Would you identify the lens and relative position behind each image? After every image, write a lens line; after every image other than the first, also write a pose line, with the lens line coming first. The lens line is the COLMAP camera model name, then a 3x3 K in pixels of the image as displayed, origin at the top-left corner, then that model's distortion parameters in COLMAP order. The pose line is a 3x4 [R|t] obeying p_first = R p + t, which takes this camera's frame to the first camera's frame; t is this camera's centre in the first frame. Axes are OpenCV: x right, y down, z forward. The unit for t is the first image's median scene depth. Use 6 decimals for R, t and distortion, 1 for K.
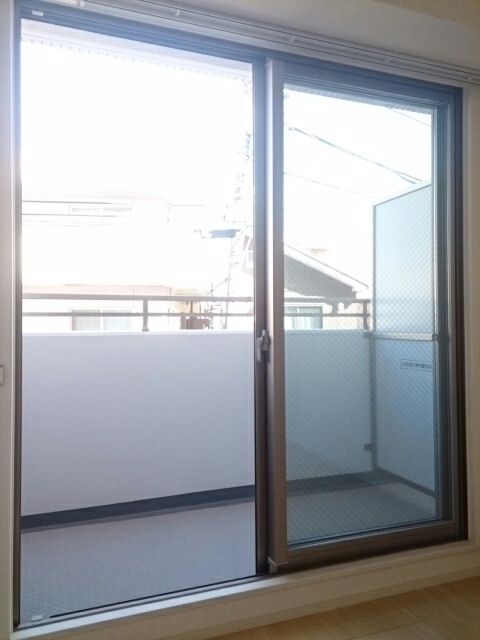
lens RADIAL K [[498.0, 0, 240.0], [0, 498.0, 320.0], [0, 0, 1]] dist [0.001681, 0.000437]
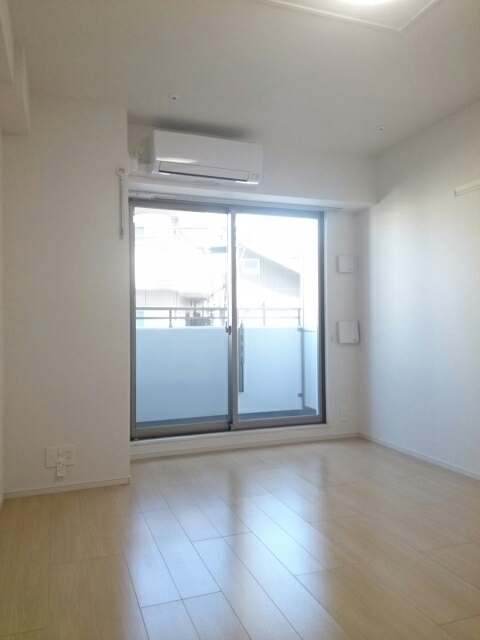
lens RADIAL K [[498.0, 0, 240.0], [0, 498.0, 320.0], [0, 0, 1]] dist [0.001681, 0.000437]
pose [[0.999980, -0.002415, -0.005859, 0.062505], [0.002447, 0.999982, 0.005516, -0.011341], [0.005846, -0.005530, 0.999968, -0.696296]]
